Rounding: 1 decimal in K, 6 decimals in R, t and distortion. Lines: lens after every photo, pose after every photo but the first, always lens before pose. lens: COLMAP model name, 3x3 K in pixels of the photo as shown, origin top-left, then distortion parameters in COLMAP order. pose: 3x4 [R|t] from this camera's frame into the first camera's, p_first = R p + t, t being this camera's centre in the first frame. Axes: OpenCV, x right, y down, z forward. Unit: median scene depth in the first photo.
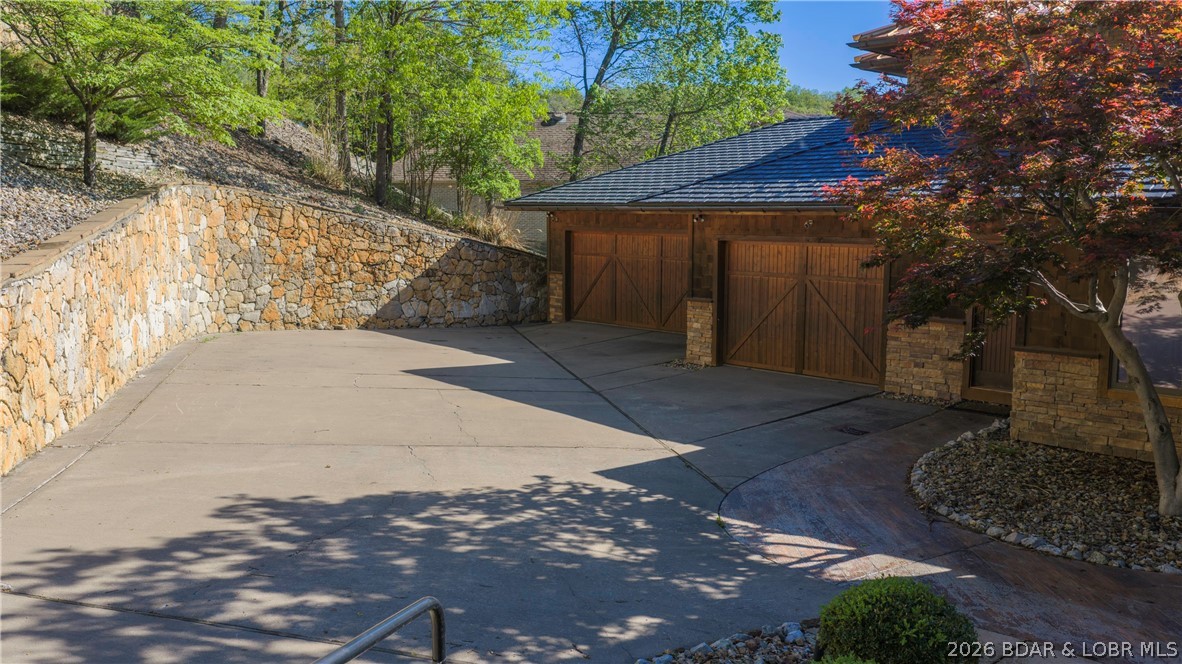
lens RADIAL K [[973.9, 0, 591.0], [0, 973.9, 332.0], [0, 0, 1]] dist [0.030248, -0.055324]
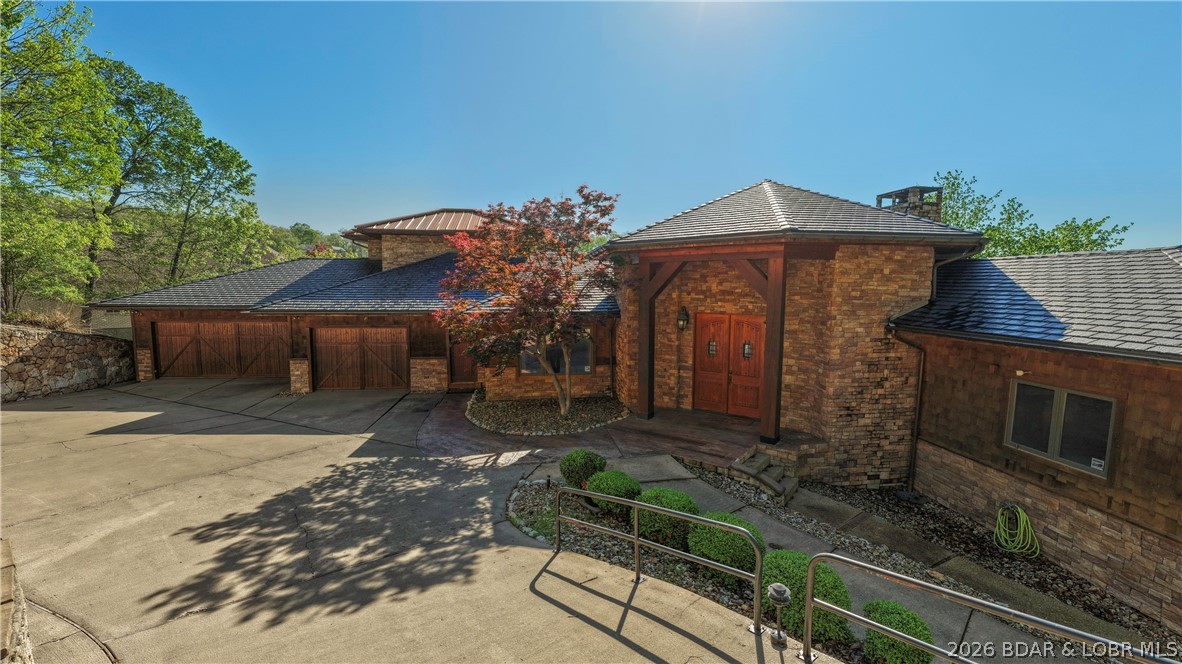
lens RADIAL K [[459.5, 0, 590.0], [0, 459.5, 343.8], [0, 0, 1]] dist [-0.016781, 0.000256]
pose [[0.602904, -0.092894, 0.792387, -0.466849], [0.092882, 0.994617, 0.045931, -0.096080], [-0.792389, 0.045907, 0.608287, 0.009342]]
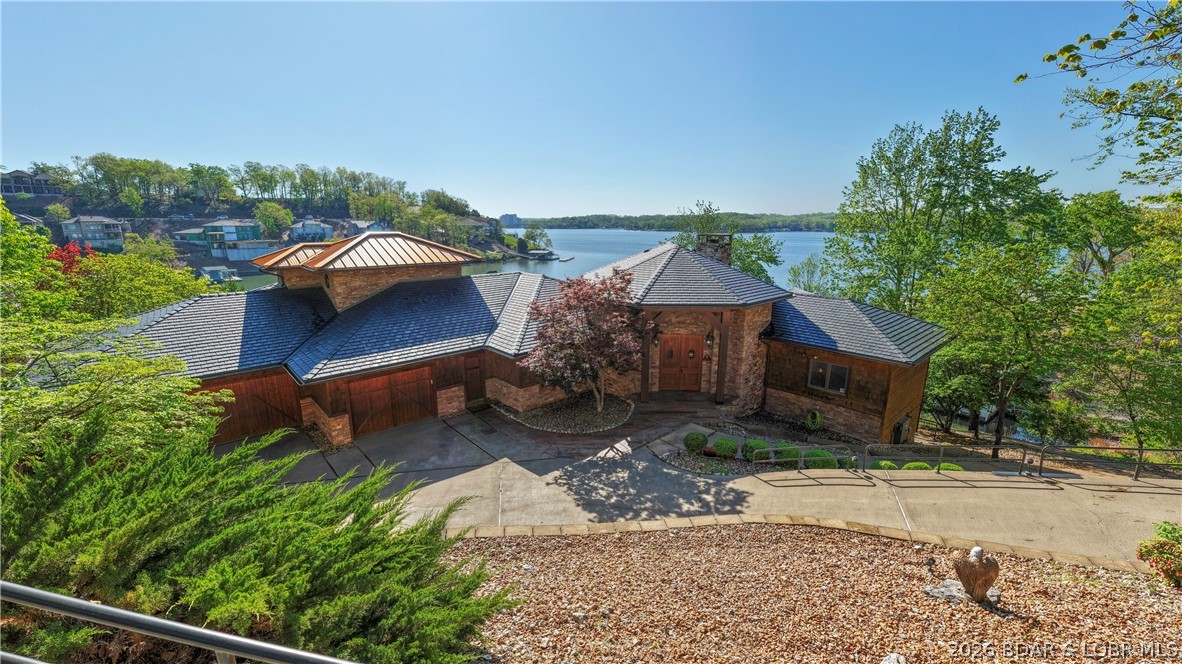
lens RADIAL K [[456.3, 0, 591.0], [0, 456.3, 332.0], [0, 0, 1]] dist [-0.010900, -0.000080]
pose [[0.042653, -0.218276, 0.974954, -1.376456], [0.123738, 0.969483, 0.211638, -0.615461], [-0.991398, 0.111612, 0.068360, 0.761227]]
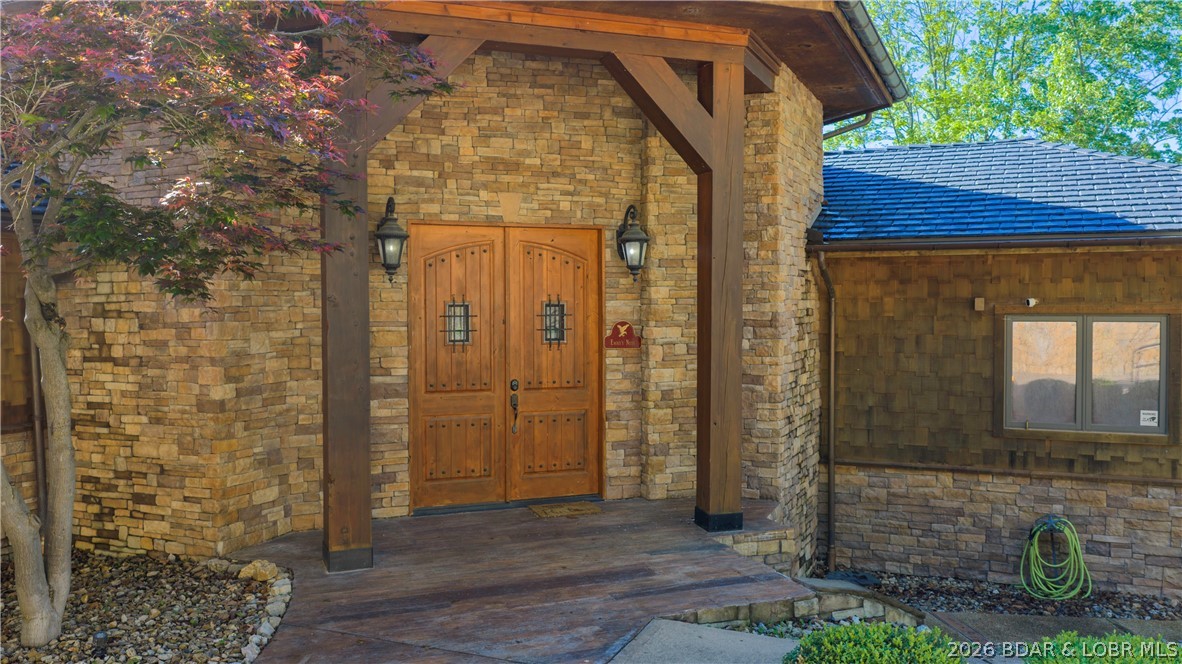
lens RADIAL K [[973.9, 0, 591.0], [0, 973.9, 332.0], [0, 0, 1]] dist [0.030248, -0.055324]
pose [[-0.372737, -0.015962, 0.927800, -0.169661], [0.122913, 0.990193, 0.066415, -0.030698], [-0.919761, 0.138794, -0.367119, 0.781233]]
